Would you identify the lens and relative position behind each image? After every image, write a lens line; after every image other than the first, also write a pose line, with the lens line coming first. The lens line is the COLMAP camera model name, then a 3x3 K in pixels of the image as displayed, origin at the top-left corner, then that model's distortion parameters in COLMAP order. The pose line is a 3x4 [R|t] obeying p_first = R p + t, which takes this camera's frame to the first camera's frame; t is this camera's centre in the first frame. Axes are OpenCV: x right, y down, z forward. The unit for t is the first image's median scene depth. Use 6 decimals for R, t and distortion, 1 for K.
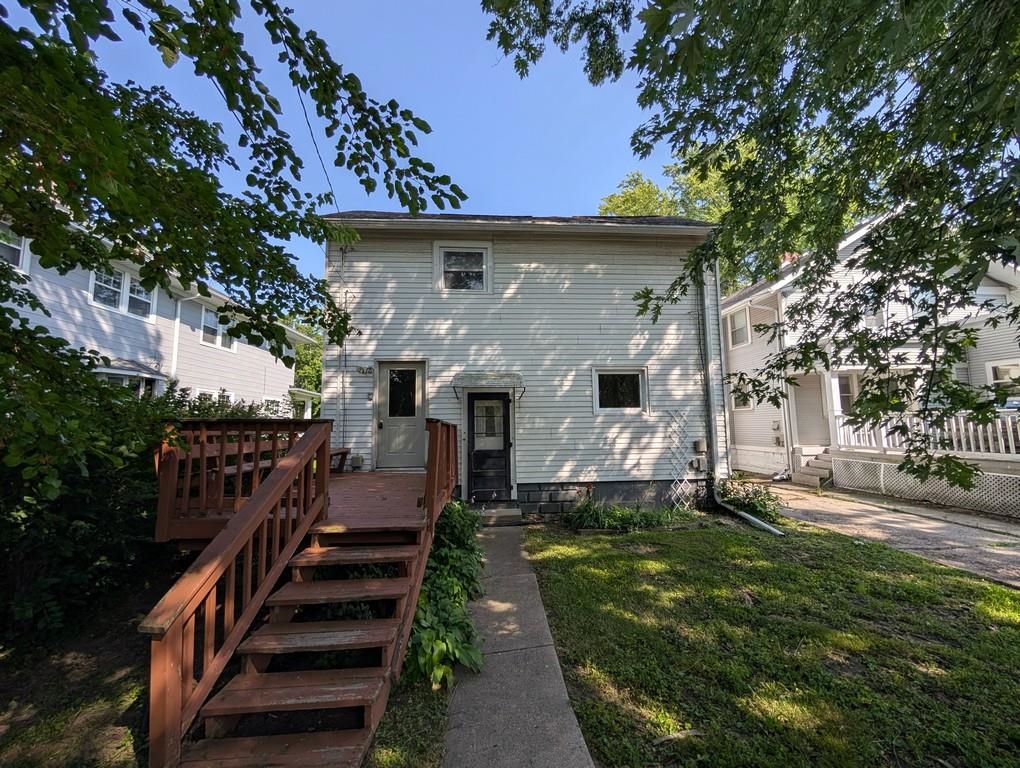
lens RADIAL K [[386.4, 0, 510.9], [0, 386.4, 387.0], [0, 0, 1]] dist [0.002114, -0.000045]
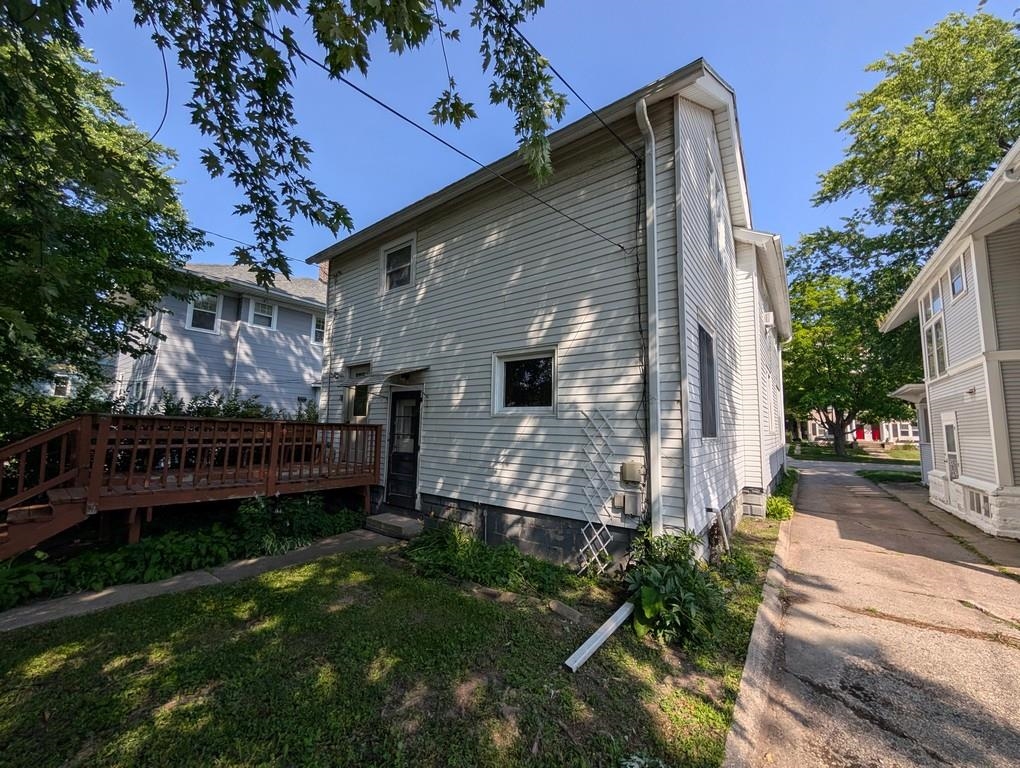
lens RADIAL K [[386.4, 0, 509.9], [0, 386.4, 385.7], [0, 0, 1]] dist [0.002114, -0.000045]
pose [[0.763248, -0.040209, -0.644853, 0.741641], [0.026892, 0.999174, -0.030473, 0.036677], [0.645546, 0.005917, 0.763699, 0.444051]]
